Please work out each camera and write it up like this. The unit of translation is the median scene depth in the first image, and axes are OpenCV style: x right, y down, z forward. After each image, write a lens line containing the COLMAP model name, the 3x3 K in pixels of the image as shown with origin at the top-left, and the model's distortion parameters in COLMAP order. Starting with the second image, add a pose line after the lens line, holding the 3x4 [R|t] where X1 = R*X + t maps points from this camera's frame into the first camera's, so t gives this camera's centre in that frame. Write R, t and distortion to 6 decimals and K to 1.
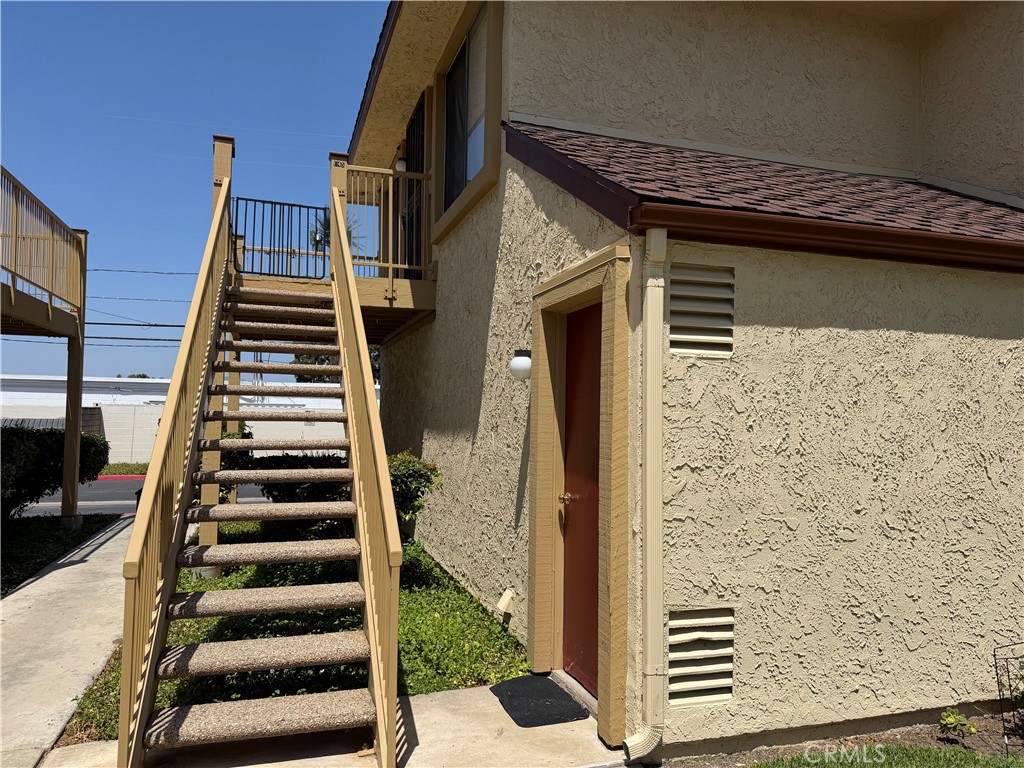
lens RADIAL K [[723.2, 0, 512.2], [0, 723.2, 387.3], [0, 0, 1]] dist [0.034840, -0.047030]
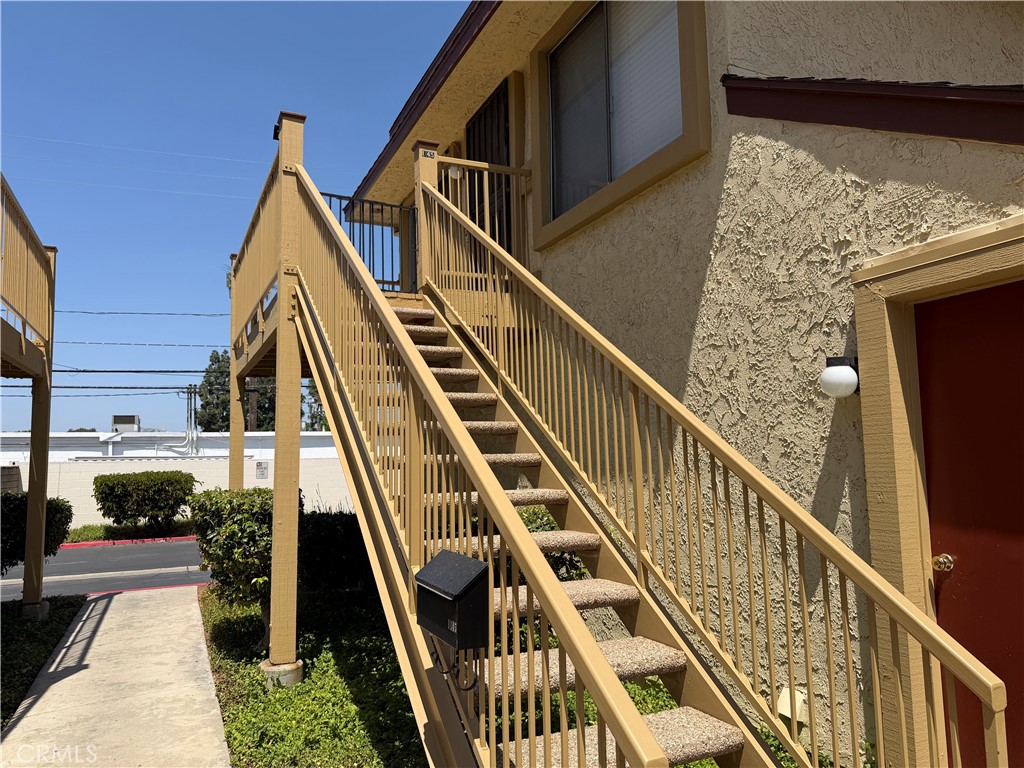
lens RADIAL K [[723.2, 0, 511.9], [0, 723.2, 383.3], [0, 0, 1]] dist [0.034840, -0.047030]
pose [[0.992850, -0.022014, 0.117321, -0.240924], [0.029741, 0.997473, -0.064522, 0.007257], [-0.115604, 0.067550, 0.990996, 0.188292]]
